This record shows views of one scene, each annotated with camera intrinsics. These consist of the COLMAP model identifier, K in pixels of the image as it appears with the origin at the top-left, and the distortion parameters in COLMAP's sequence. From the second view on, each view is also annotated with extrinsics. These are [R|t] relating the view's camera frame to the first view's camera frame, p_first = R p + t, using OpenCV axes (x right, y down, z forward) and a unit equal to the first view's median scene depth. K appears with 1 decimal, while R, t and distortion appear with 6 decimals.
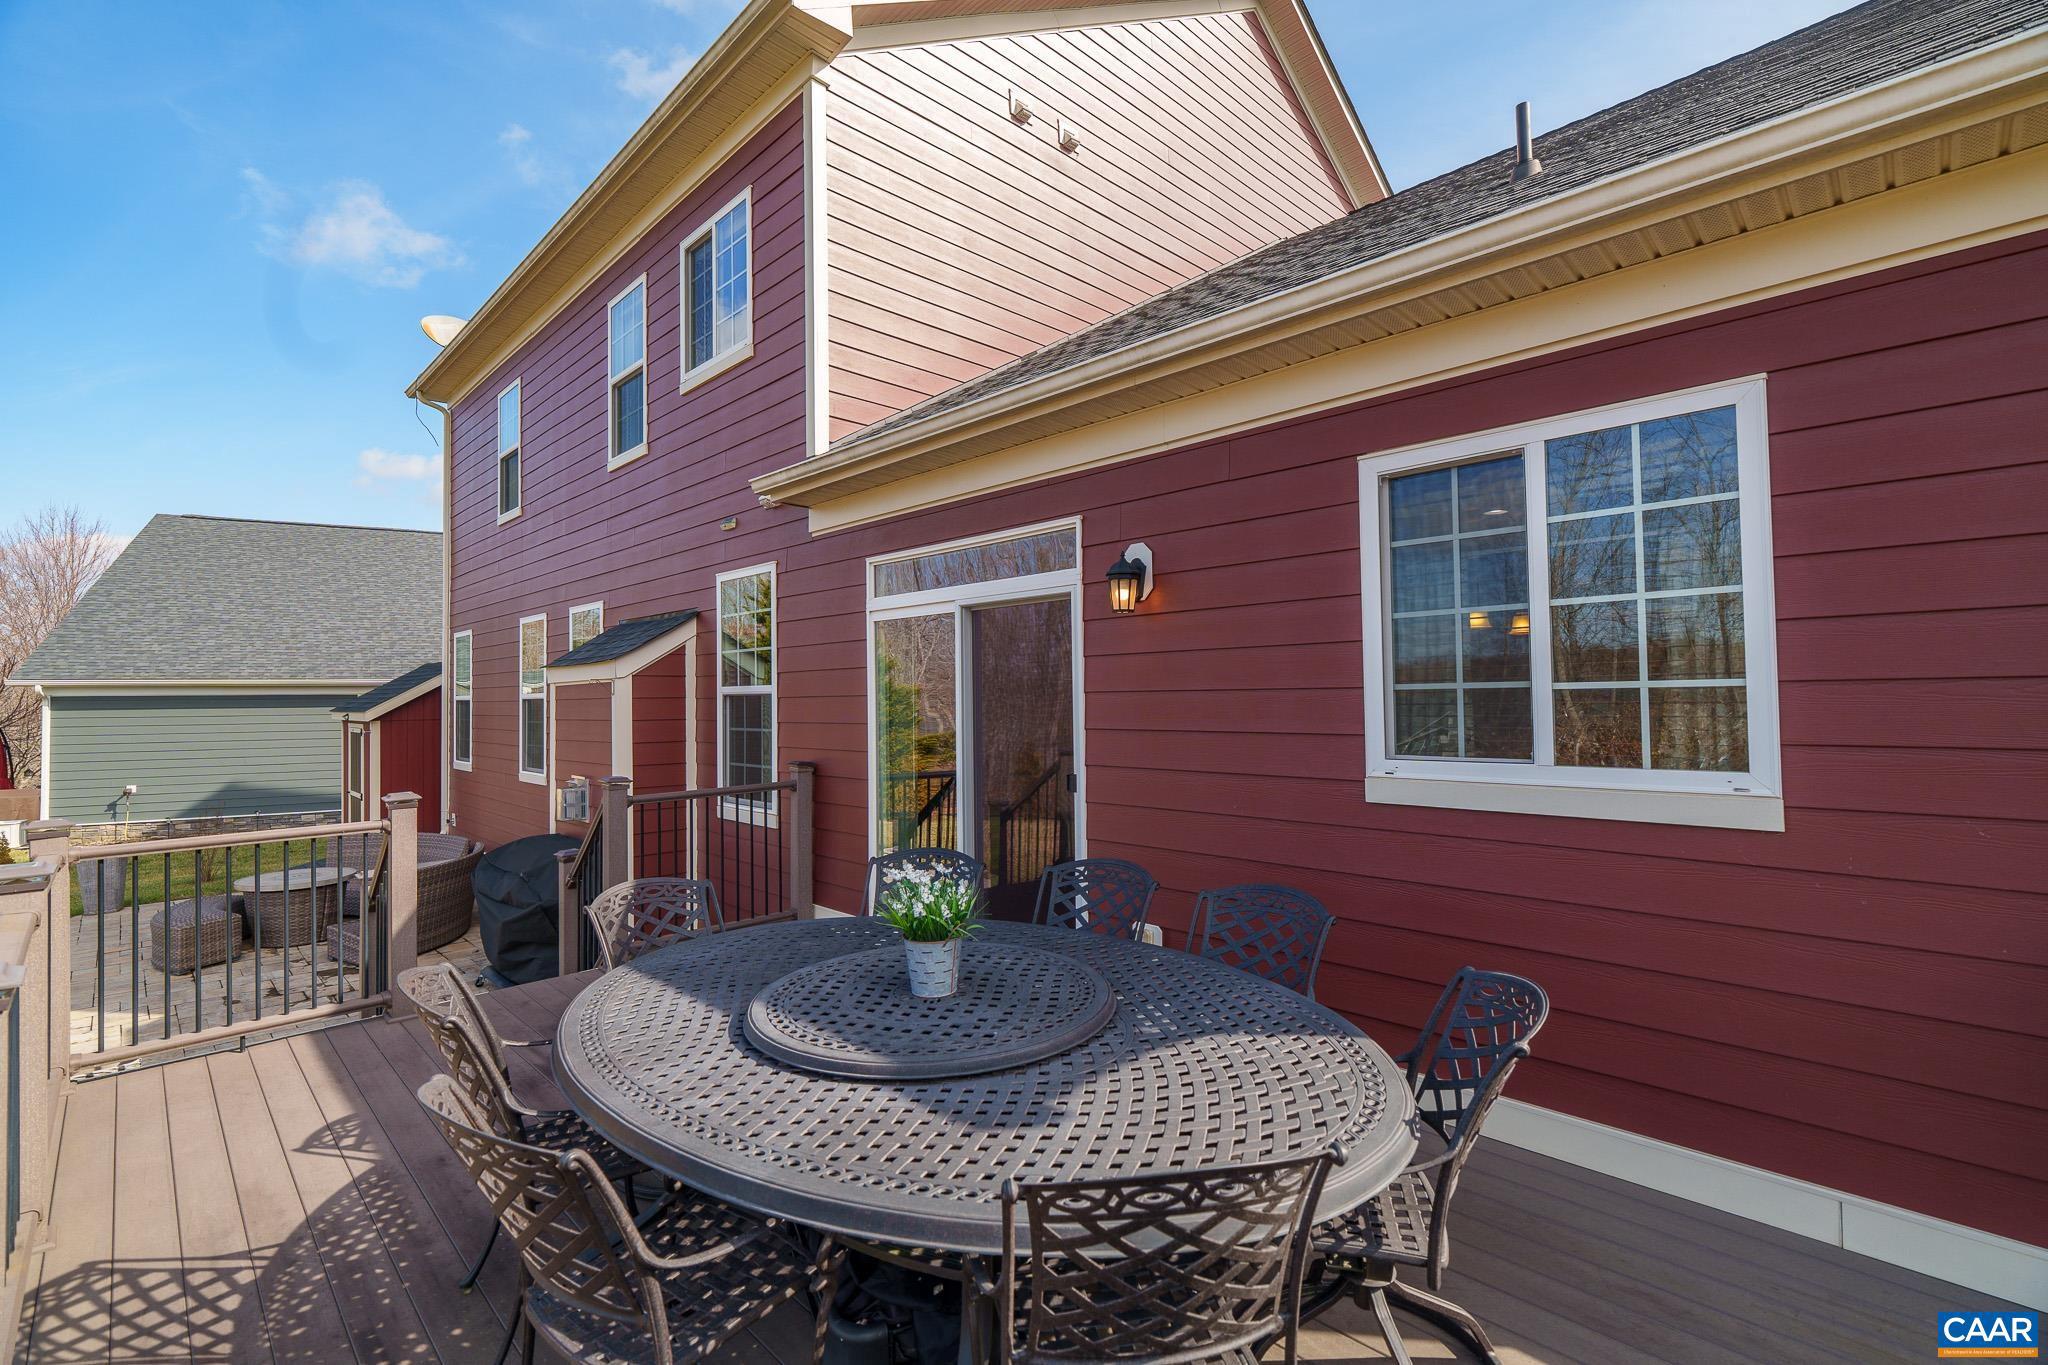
lens RADIAL K [[919.0, 0, 1024.7], [0, 919.0, 671.1], [0, 0, 1]] dist [-0.007794, 0.000187]
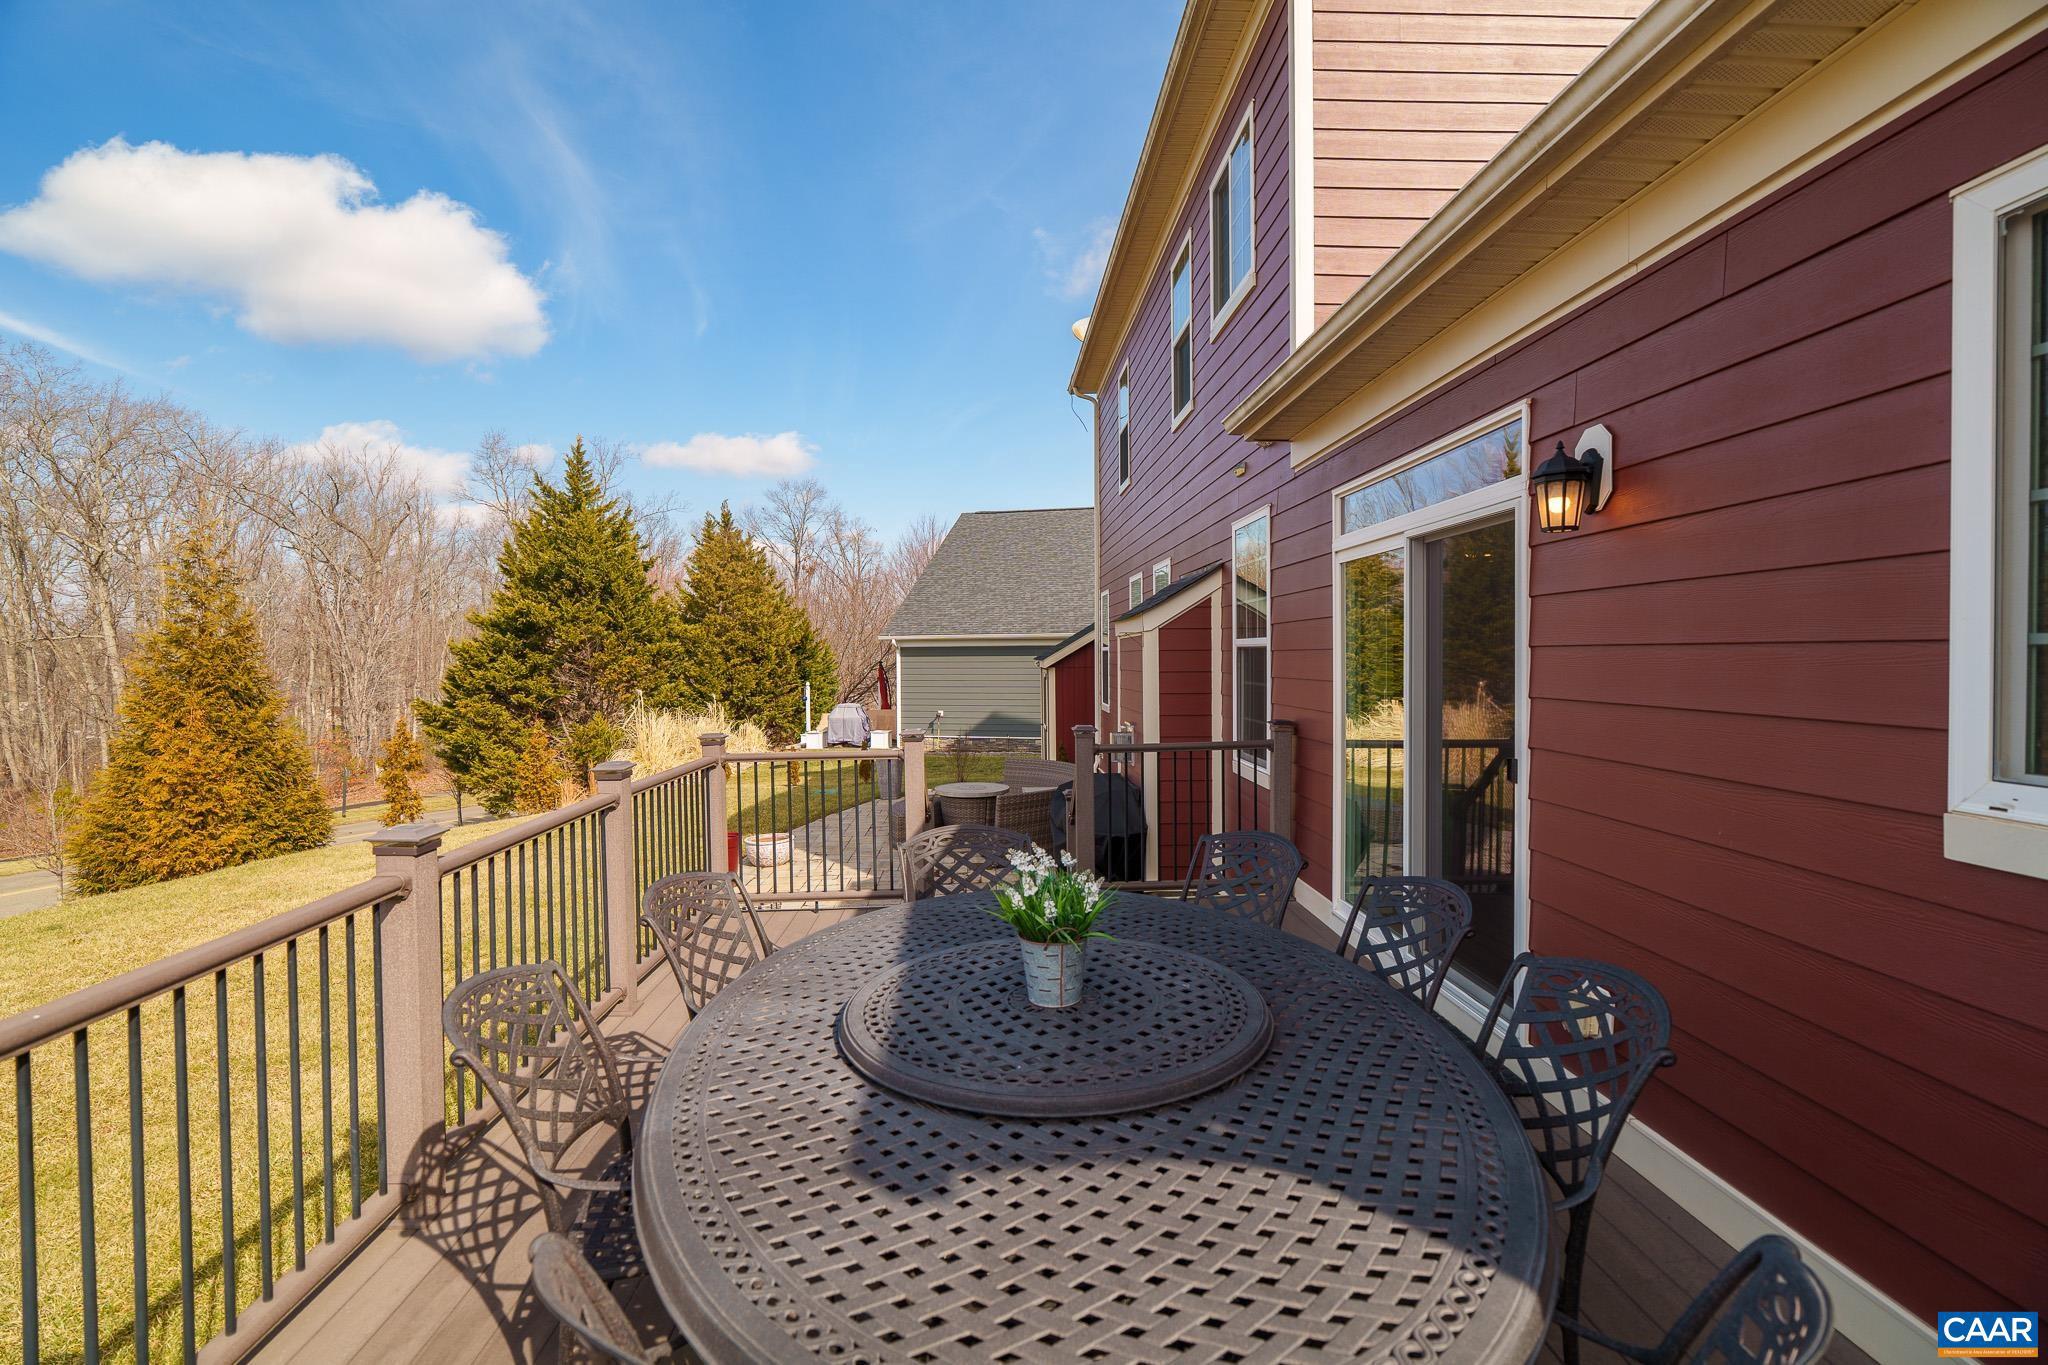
lens RADIAL K [[919.0, 0, 1024.7], [0, 919.0, 671.1], [0, 0, 1]] dist [-0.007794, 0.000187]
pose [[0.741963, 0.018512, -0.670185, 0.195746], [0.017968, 0.998711, 0.047479, 0.000981], [0.670200, -0.047270, 0.740674, 0.157635]]
